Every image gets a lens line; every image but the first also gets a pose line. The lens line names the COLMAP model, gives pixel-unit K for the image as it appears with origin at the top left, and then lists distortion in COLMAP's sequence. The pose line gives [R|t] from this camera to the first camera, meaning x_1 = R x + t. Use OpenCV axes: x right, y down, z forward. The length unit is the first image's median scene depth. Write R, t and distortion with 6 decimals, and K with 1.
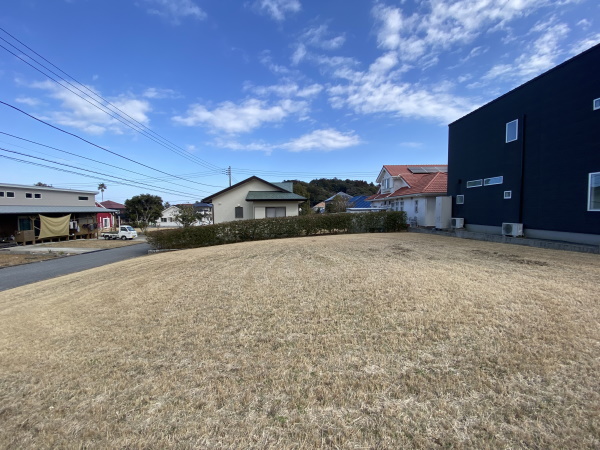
lens RADIAL K [[241.3, 0, 300.0], [0, 241.3, 225.0], [0, 0, 1]] dist [0.000479, -0.014091]
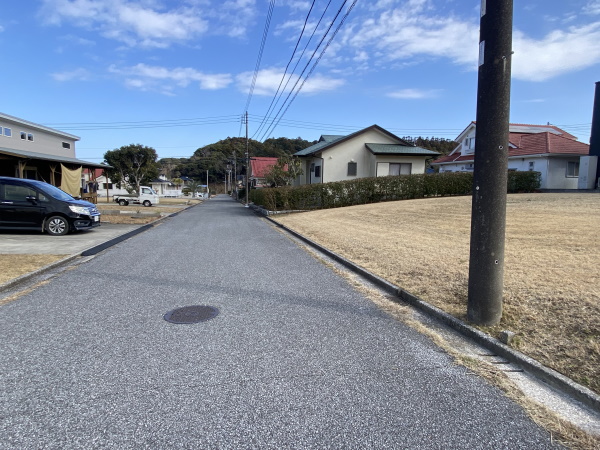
lens RADIAL K [[335.6, 0, 300.0], [0, 335.6, 225.0], [0, 0, 1]] dist [-0.003084, -0.001115]
pose [[0.980977, -0.002199, 0.194111, -0.644647], [-0.010047, 0.998021, 0.062080, 0.069737], [-0.193864, -0.062850, 0.979013, -0.097212]]
